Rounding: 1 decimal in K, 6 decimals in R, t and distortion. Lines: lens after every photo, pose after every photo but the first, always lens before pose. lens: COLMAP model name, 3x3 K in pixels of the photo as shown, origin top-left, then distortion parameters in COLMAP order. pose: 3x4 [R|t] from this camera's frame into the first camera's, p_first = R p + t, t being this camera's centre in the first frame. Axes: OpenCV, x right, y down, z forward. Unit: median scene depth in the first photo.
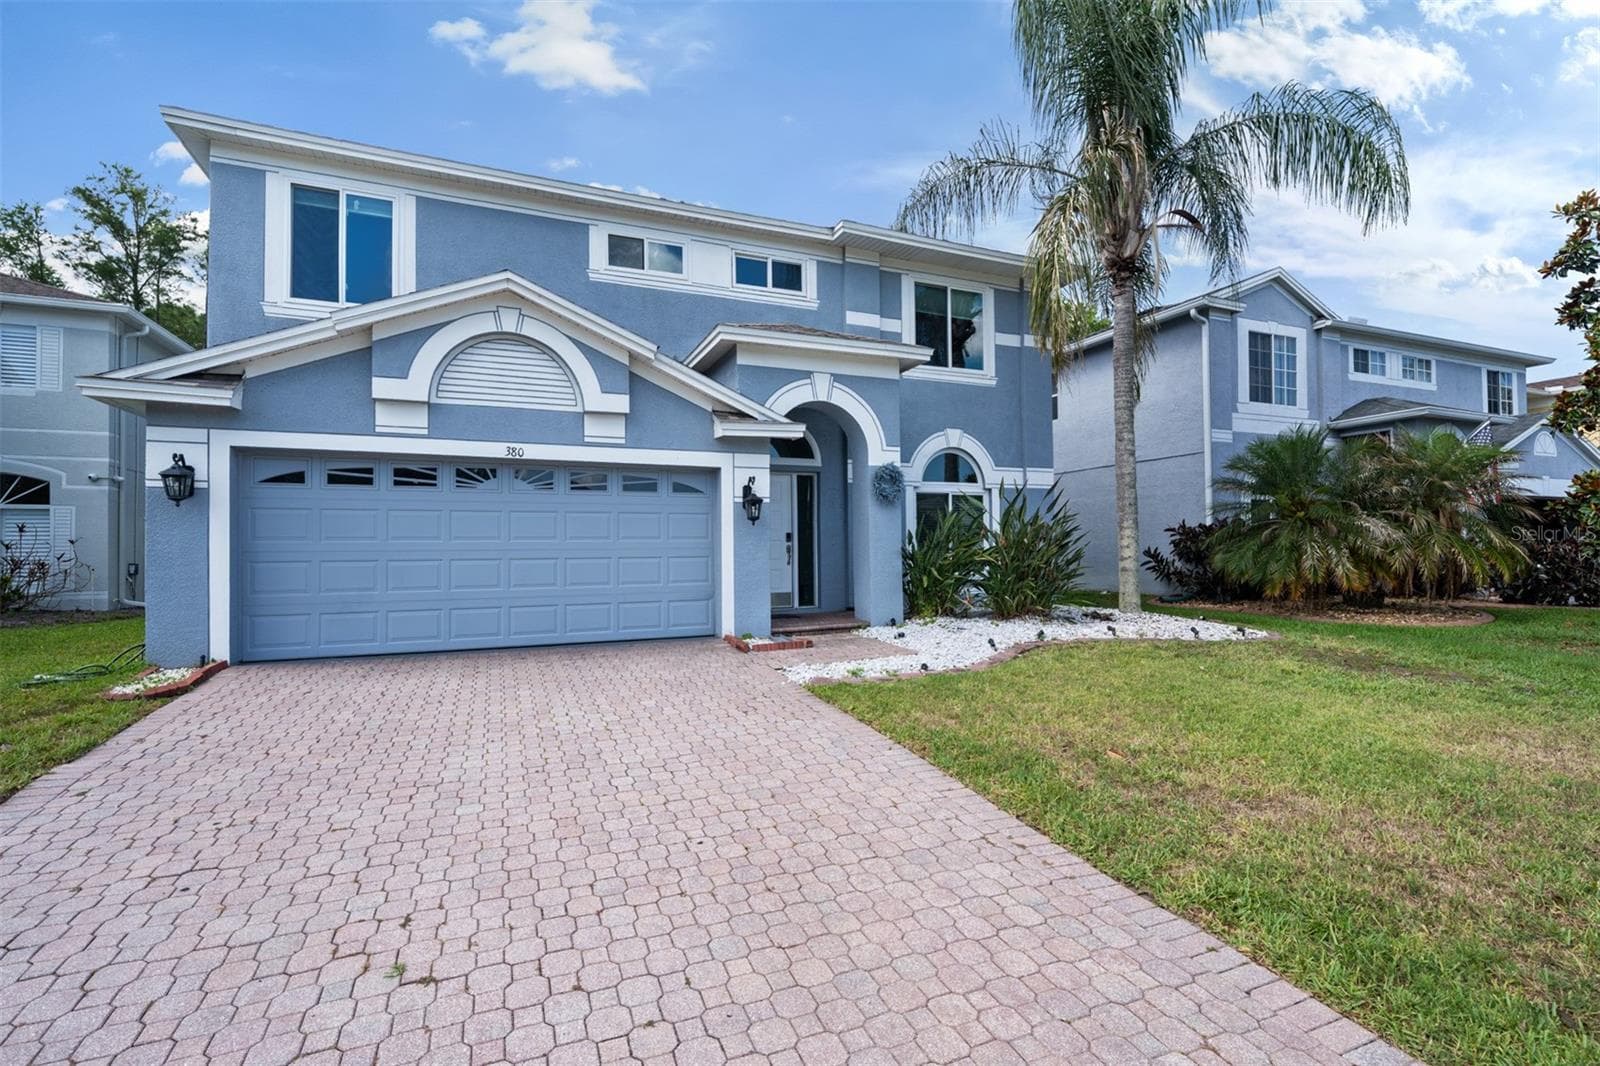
lens RADIAL K [[720.1, 0, 795.0], [0, 720.1, 541.3], [0, 0, 1]] dist [-0.000803, -0.000051]
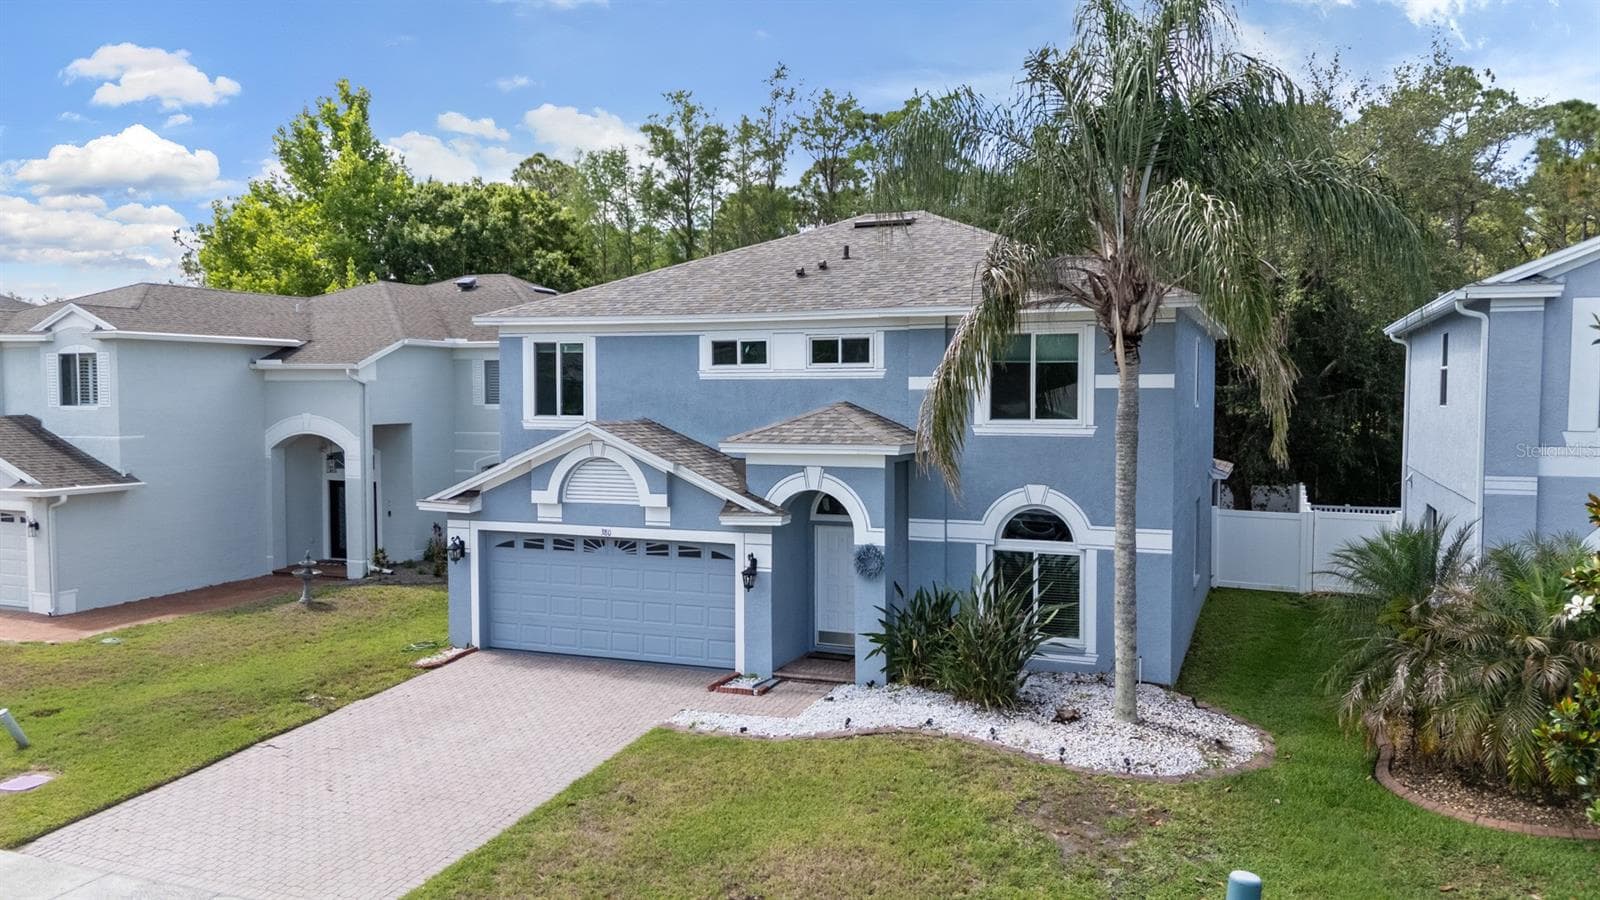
lens RADIAL K [[1195.5, 0, 800.0], [0, 1195.5, 450.0], [0, 0, 1]] dist [0.087829, -0.093772]
pose [[0.707615, 0.047384, -0.705008, 1.479896], [0.003640, 0.997491, 0.070696, -0.420204], [0.706589, -0.052592, 0.705667, -0.428473]]
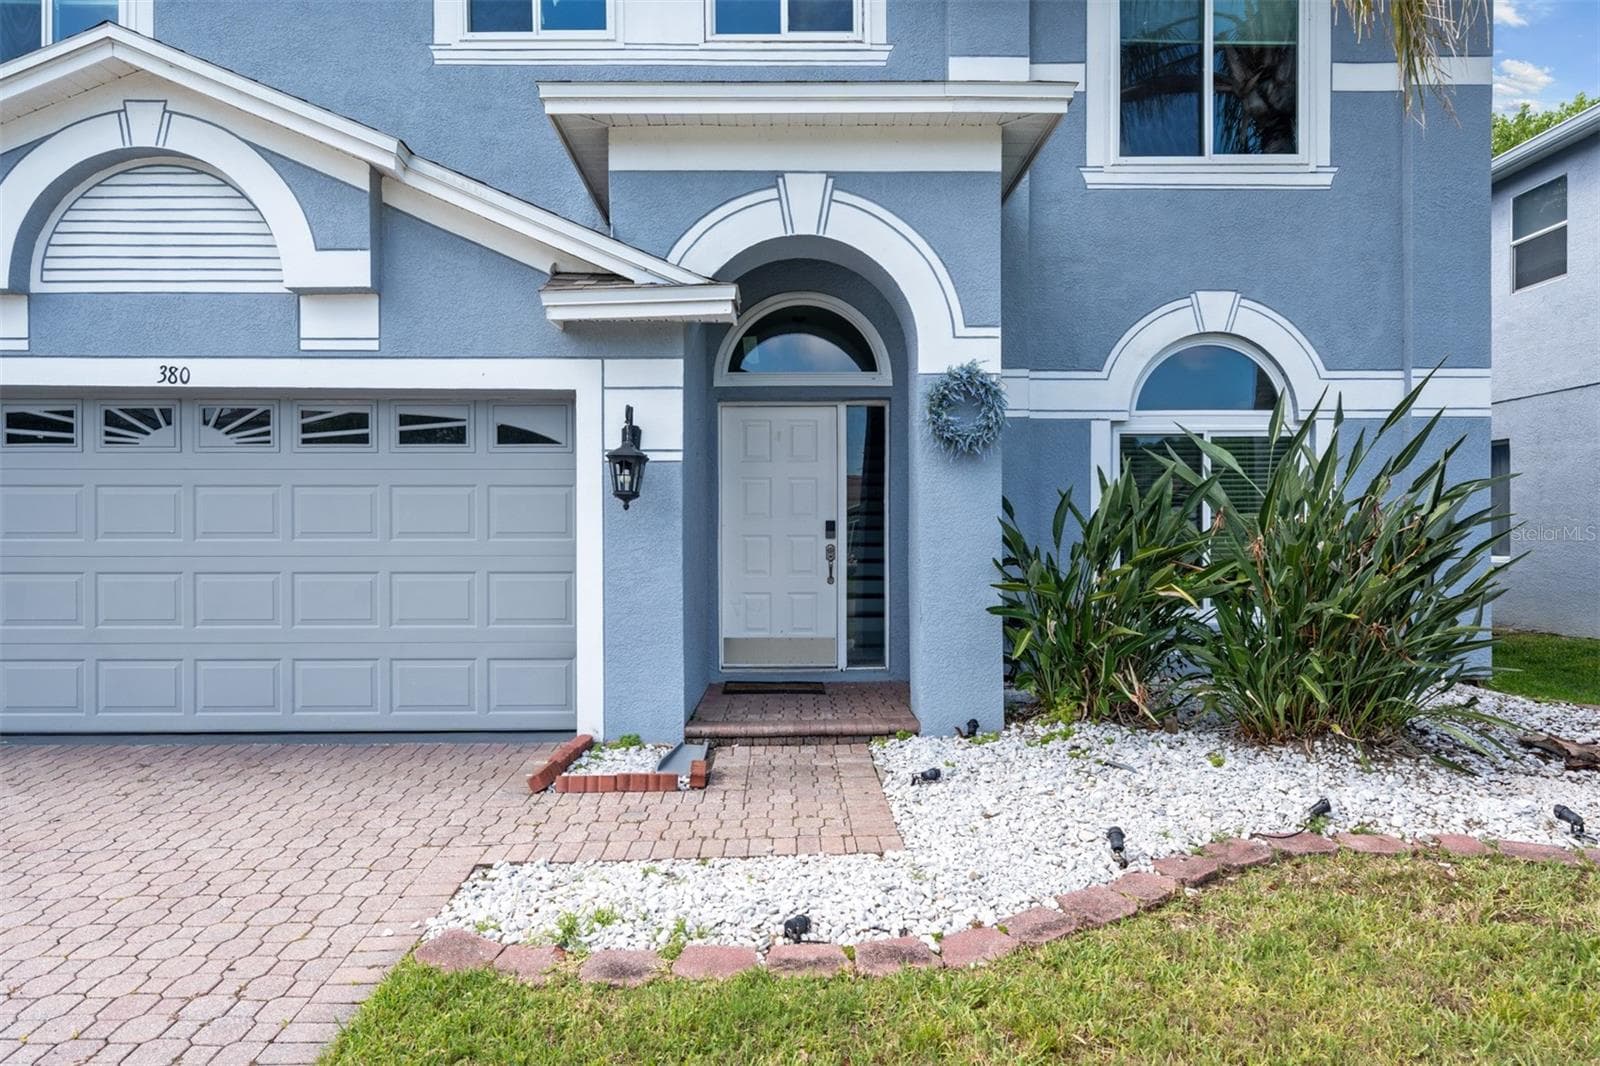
lens RADIAL K [[945.9, 0, 795.2], [0, 945.9, 544.6], [0, 0, 1]] dist [0.000946, 0.000912]
pose [[0.925069, 0.014253, -0.379532, 0.273609], [-0.003453, 0.999570, 0.029120, -0.017651], [0.379783, -0.025628, 0.924720, 0.460133]]
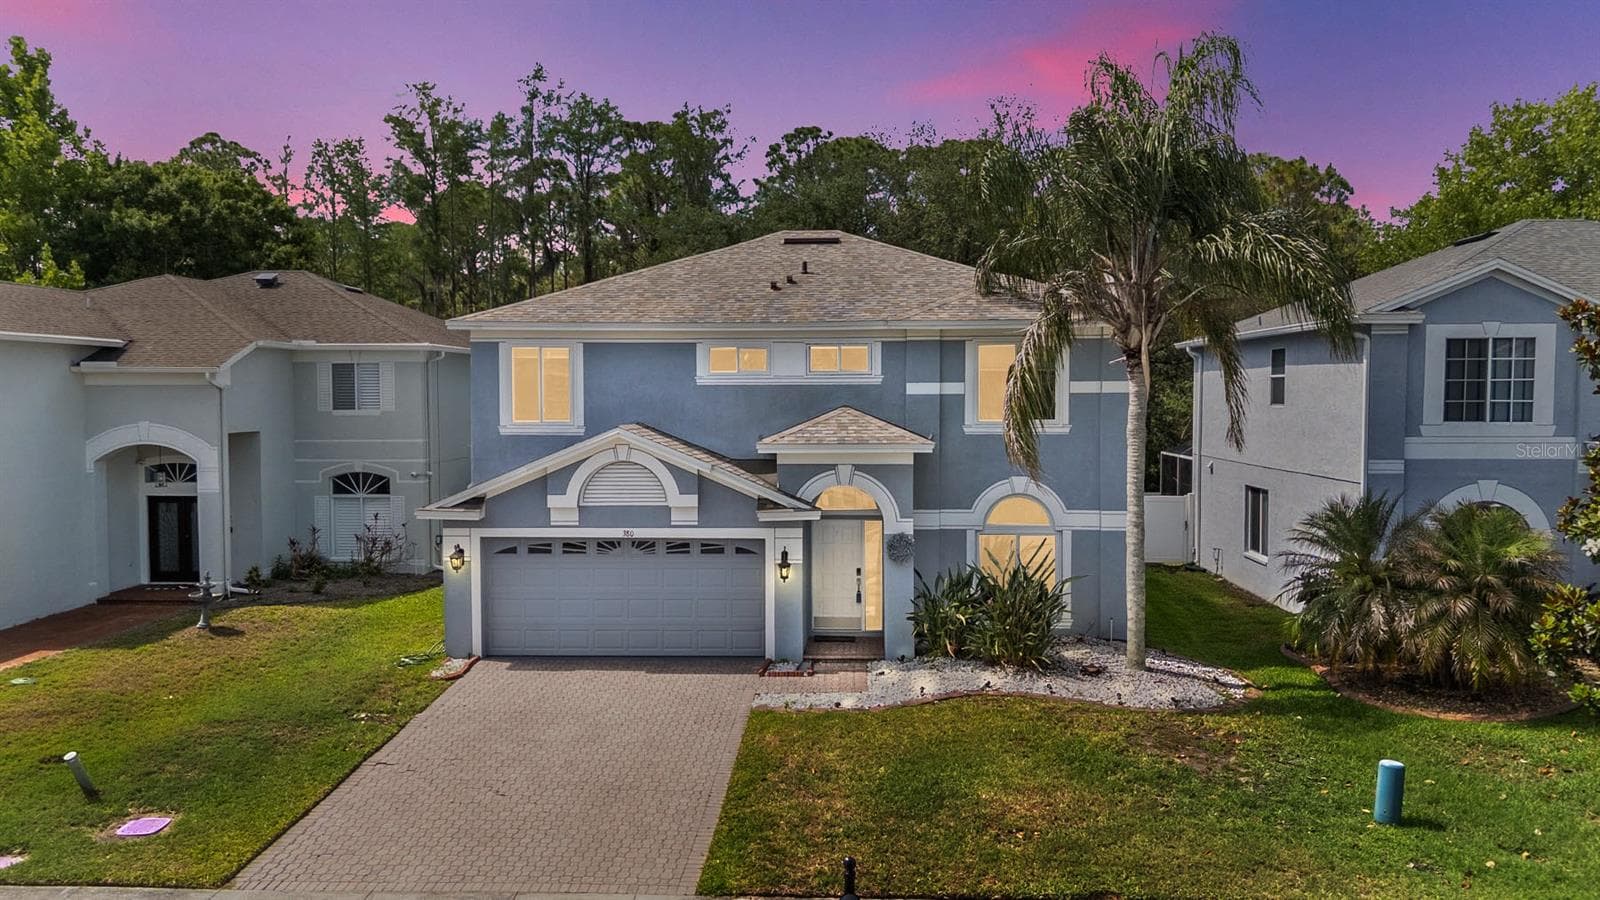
lens RADIAL K [[1195.5, 0, 800.0], [0, 1195.5, 450.0], [0, 0, 1]] dist [0.087829, -0.093772]
pose [[0.899669, 0.031019, -0.435470, 0.950377], [-0.001106, 0.997631, 0.068779, -0.429364], [0.436572, -0.061396, 0.897572, -1.027045]]
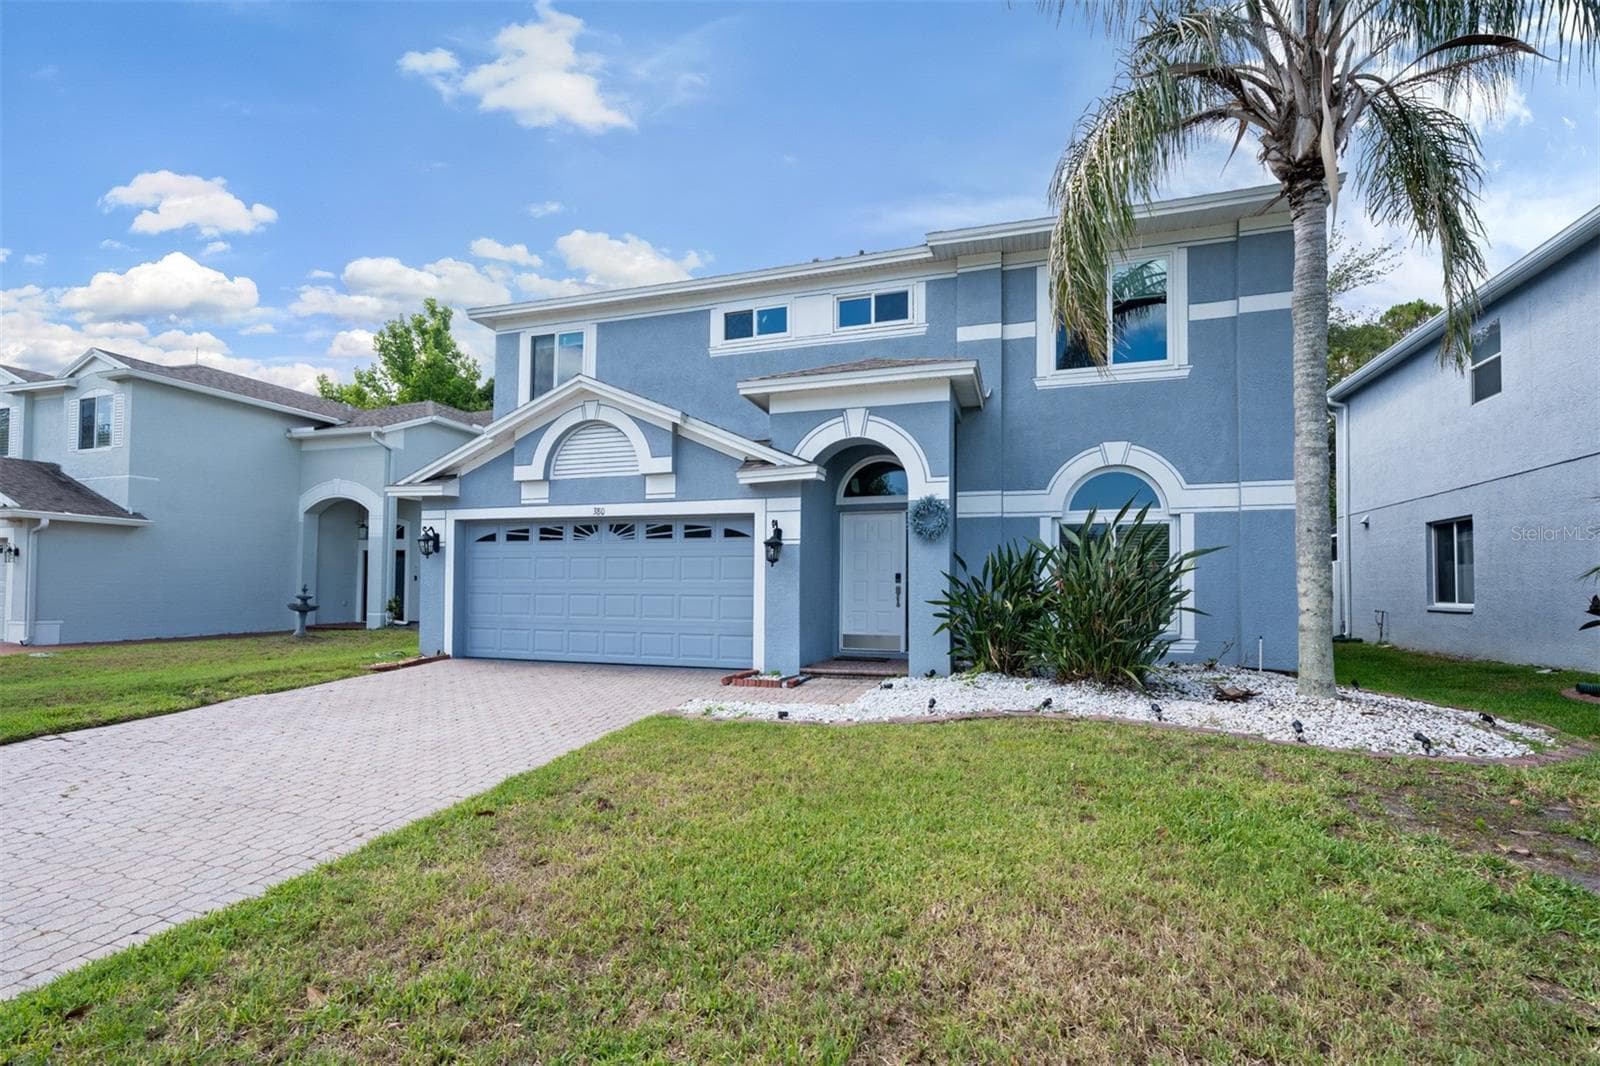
lens RADIAL K [[735.1, 0, 794.8], [0, 735.1, 576.0], [0, 0, 1]] dist [0.000976, 0.000582]
pose [[0.750619, 0.002826, -0.660729, 0.658376], [-0.005898, 0.999980, -0.002423, -0.006225], [0.660708, 0.005715, 0.750621, 0.215918]]
